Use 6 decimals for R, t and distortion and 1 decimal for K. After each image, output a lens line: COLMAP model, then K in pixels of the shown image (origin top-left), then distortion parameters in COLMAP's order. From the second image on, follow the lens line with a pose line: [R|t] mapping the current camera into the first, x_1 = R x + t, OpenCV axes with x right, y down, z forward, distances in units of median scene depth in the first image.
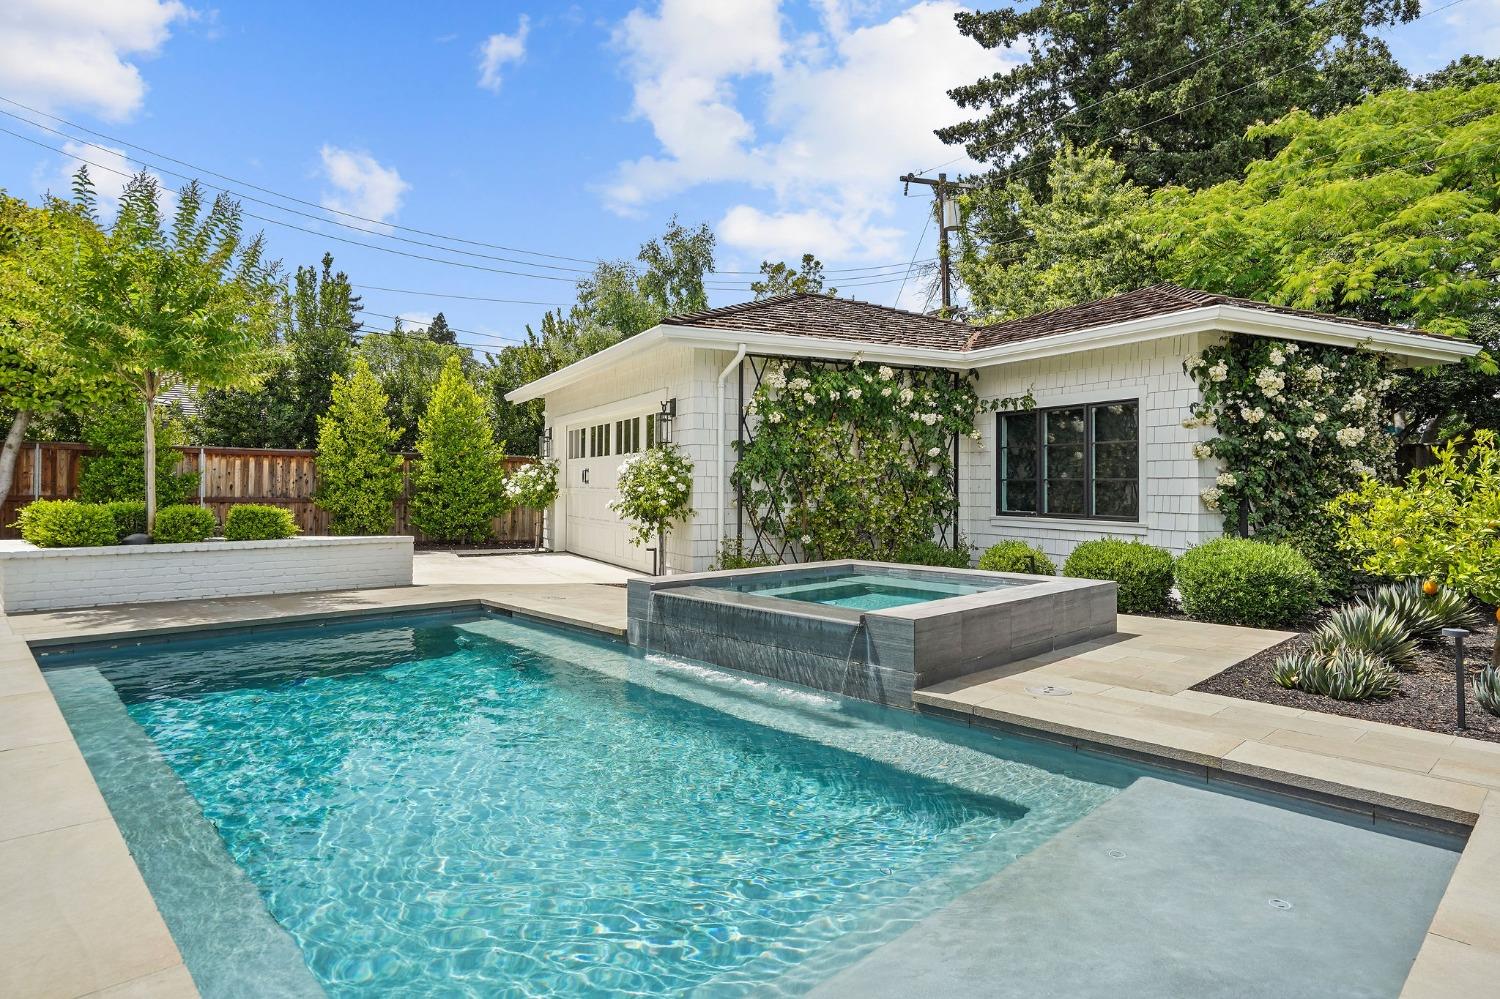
lens RADIAL K [[847.3, 0, 749.5], [0, 847.3, 484.4], [0, 0, 1]] dist [-0.058700, 0.044644]
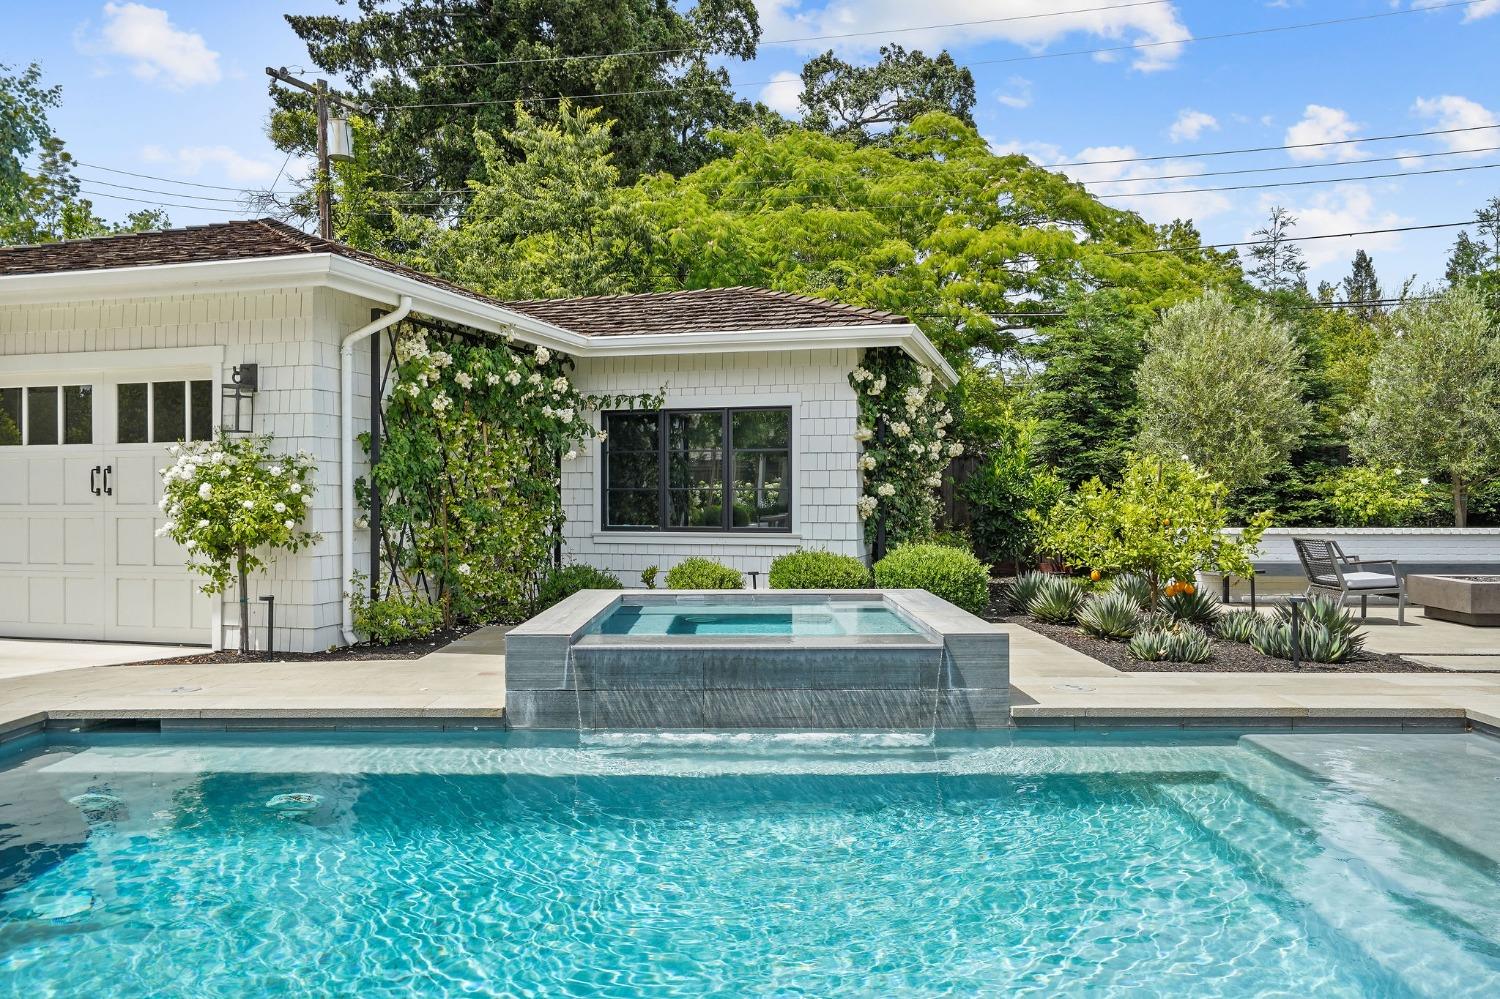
lens RADIAL K [[1045.5, 0, 749.2], [0, 1045.5, 493.6], [0, 0, 1]] dist [0.003187, 0.008010]
pose [[0.690234, -0.002895, 0.723581, -0.377502], [0.003486, 0.999994, 0.000675, -0.001465], [-0.723578, 0.002057, 0.690240, 0.162663]]
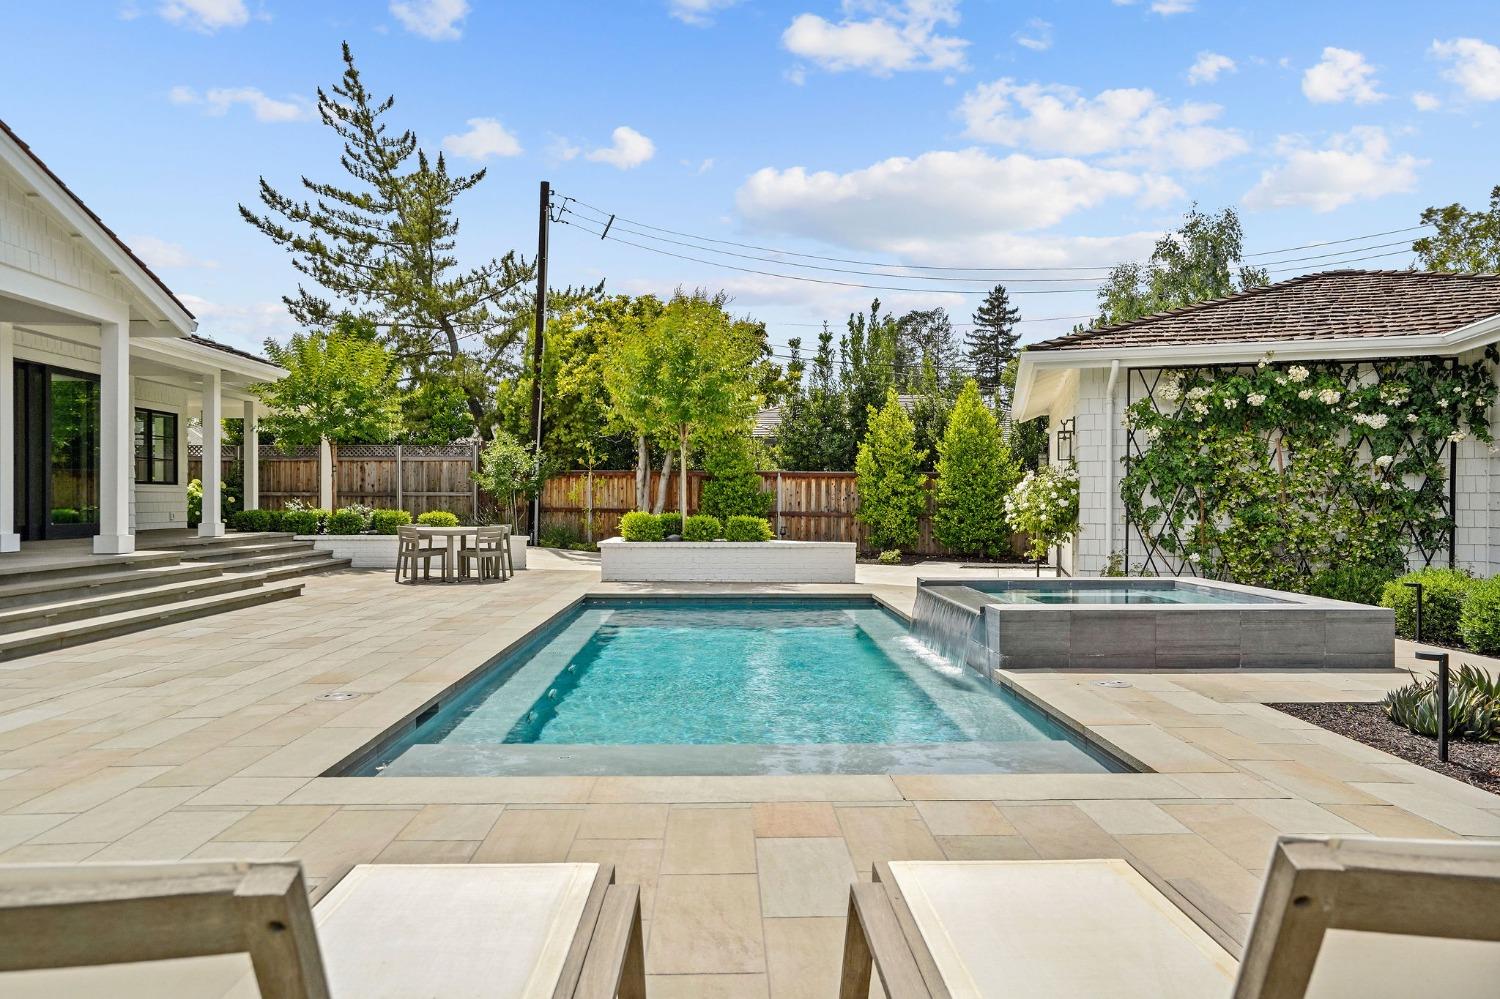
lens RADIAL K [[936.2, 0, 750.0], [0, 936.2, 499.5], [0, 0, 1]] dist [-0.000276, 0.001710]
pose [[0.740967, -0.002668, -0.671536, 0.356268], [0.000462, 0.999994, -0.003463, 0.002780], [0.671541, 0.002255, 0.740964, -0.100068]]
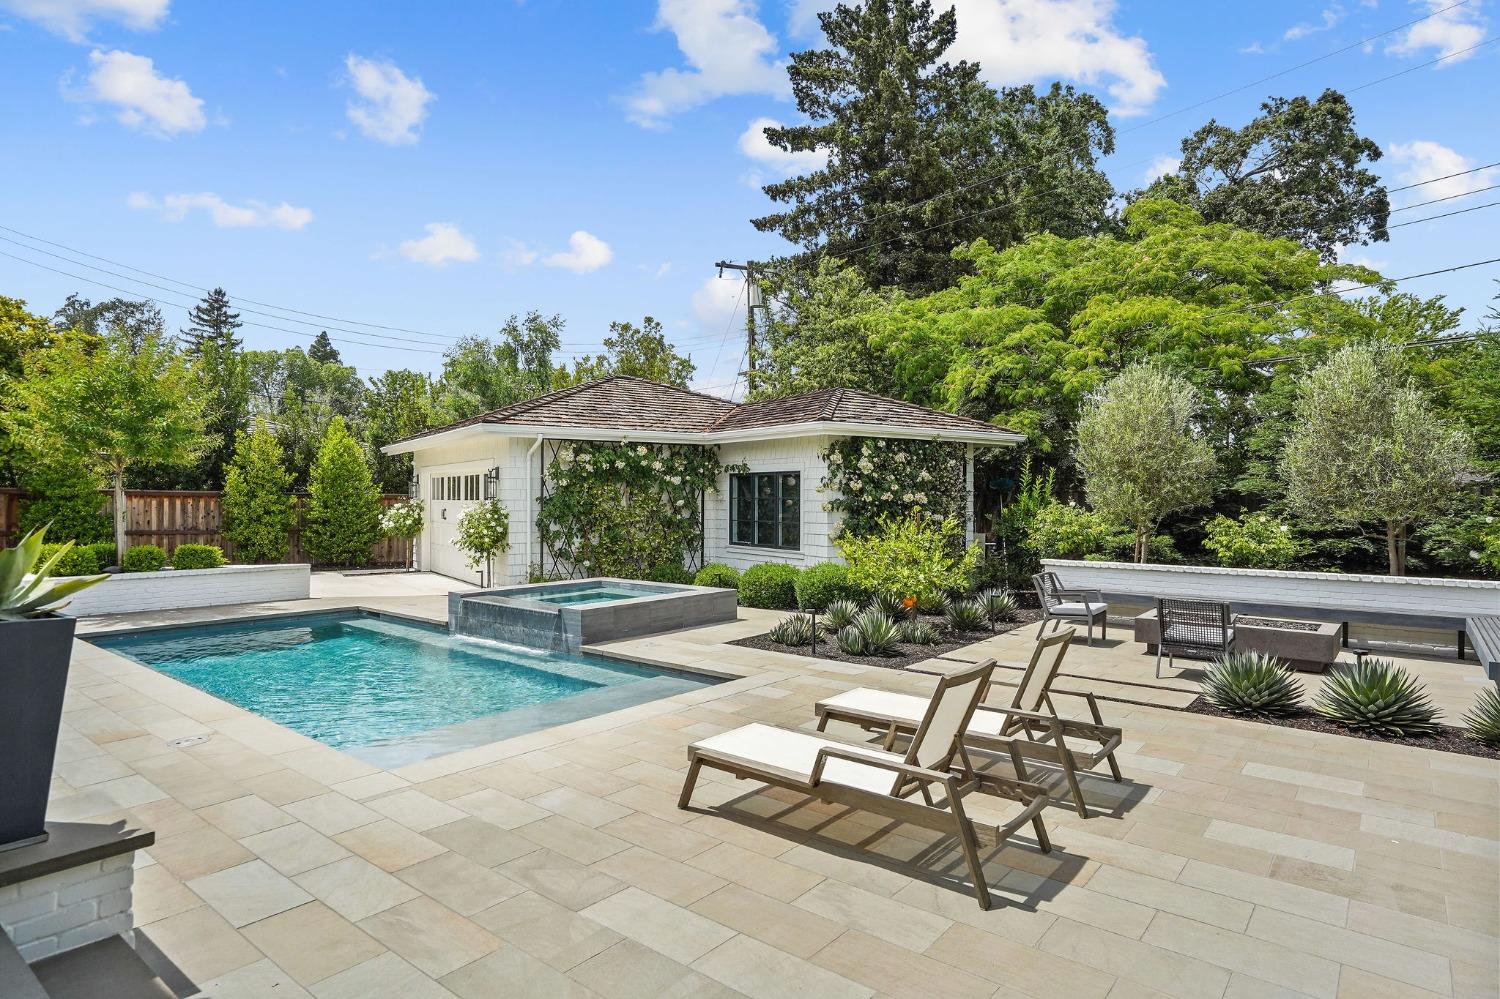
lens RADIAL K [[823.3, 0, 745.6], [0, 823.3, 506.6], [0, 0, 1]] dist [-0.051895, 0.035993]
pose [[0.992121, -0.002978, 0.125250, 0.145170], [0.001588, 0.999936, 0.011197, -0.045102], [-0.125276, -0.010909, 0.992062, -0.415956]]
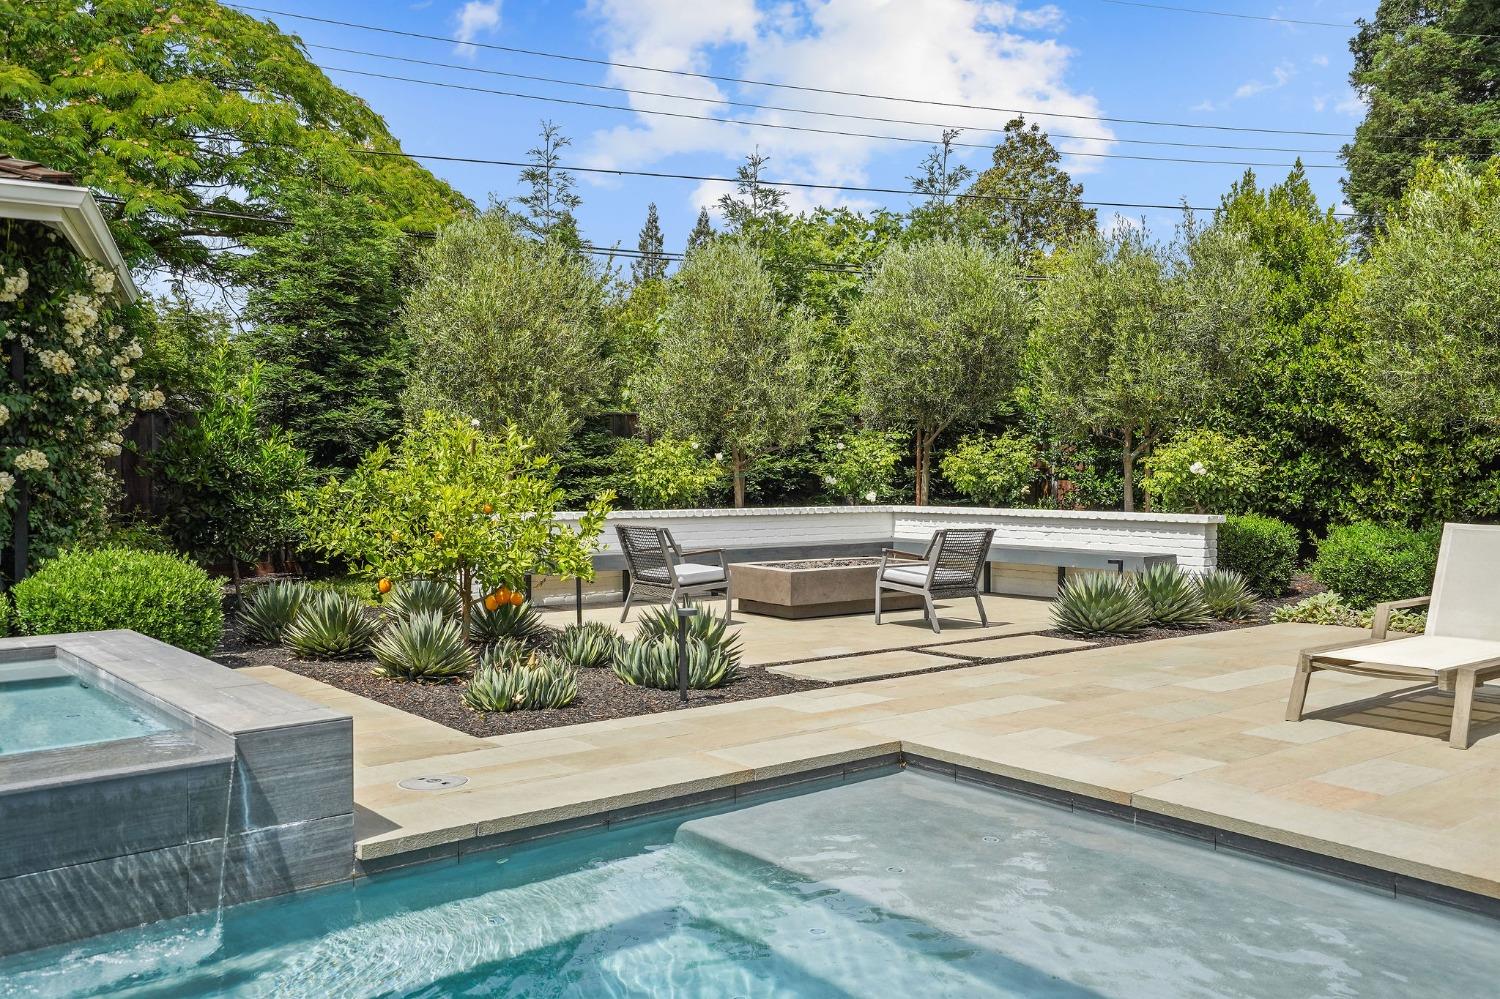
lens RADIAL K [[1243.7, 0, 748.1], [0, 1243.7, 508.6], [0, 0, 1]] dist [0.004260, 0.078362]
pose [[0.075932, -0.035925, 0.996466, -0.259183], [-0.005126, 0.999323, 0.036418, -0.004699], [-0.997100, -0.007873, 0.075696, 0.287983]]
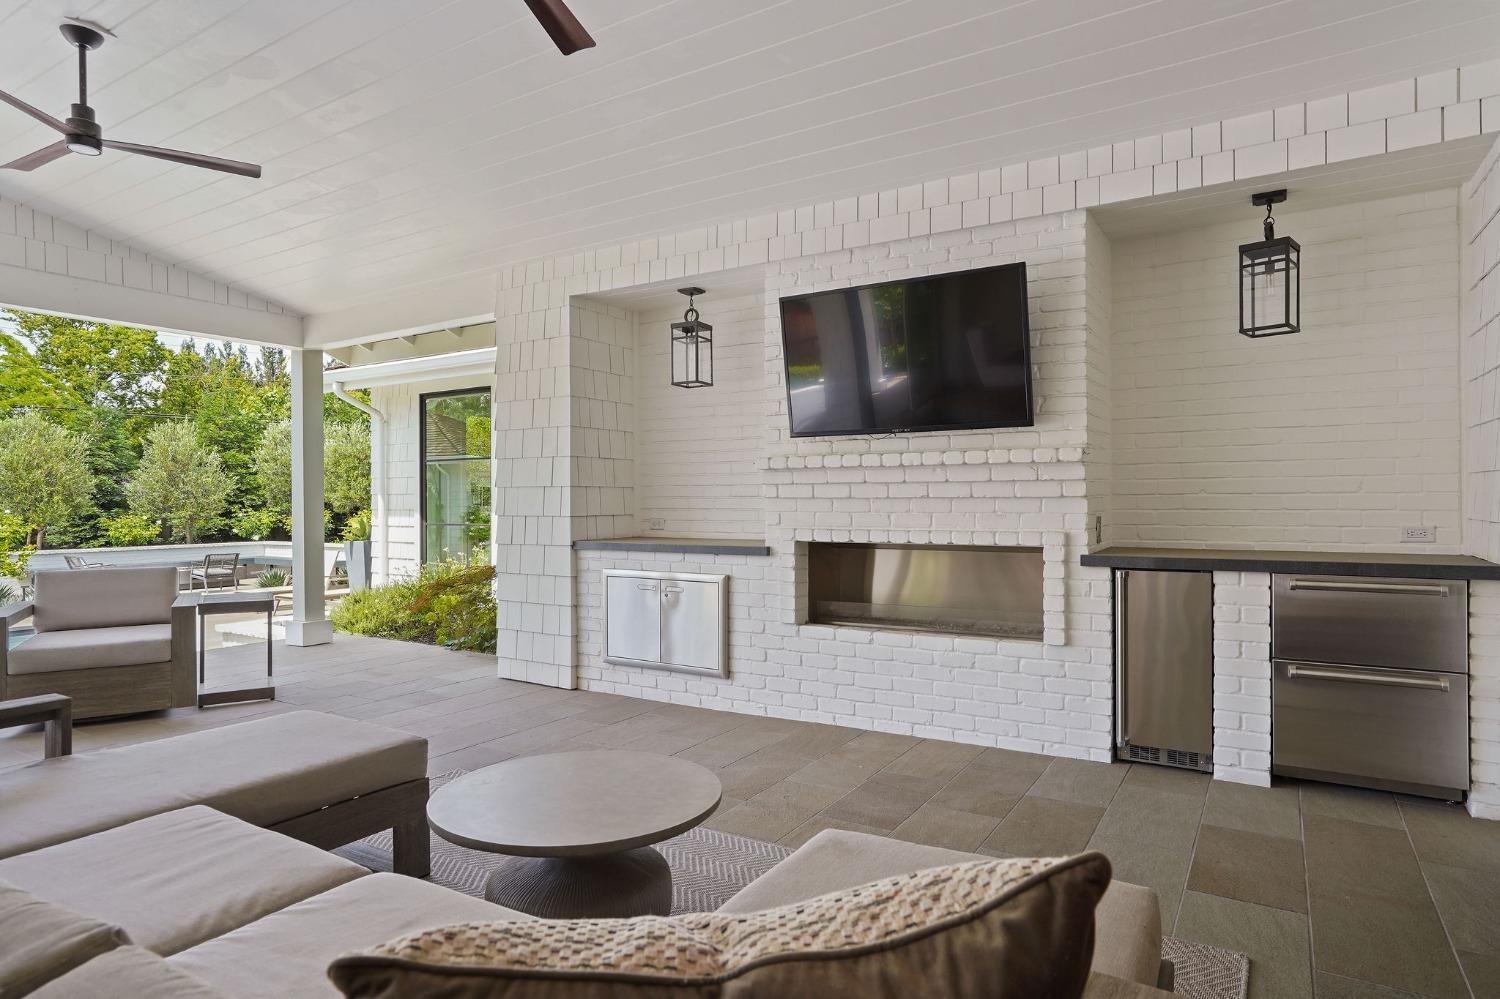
lens RADIAL K [[858.3, 0, 750.0], [0, 858.3, 499.5], [0, 0, 1]] dist [-0.052008, 0.043804]
pose [[-0.251952, -0.002395, 0.967737, -1.082739], [0.002777, 0.999991, 0.003197, -0.058175], [-0.967736, 0.003493, -0.251943, -0.318235]]
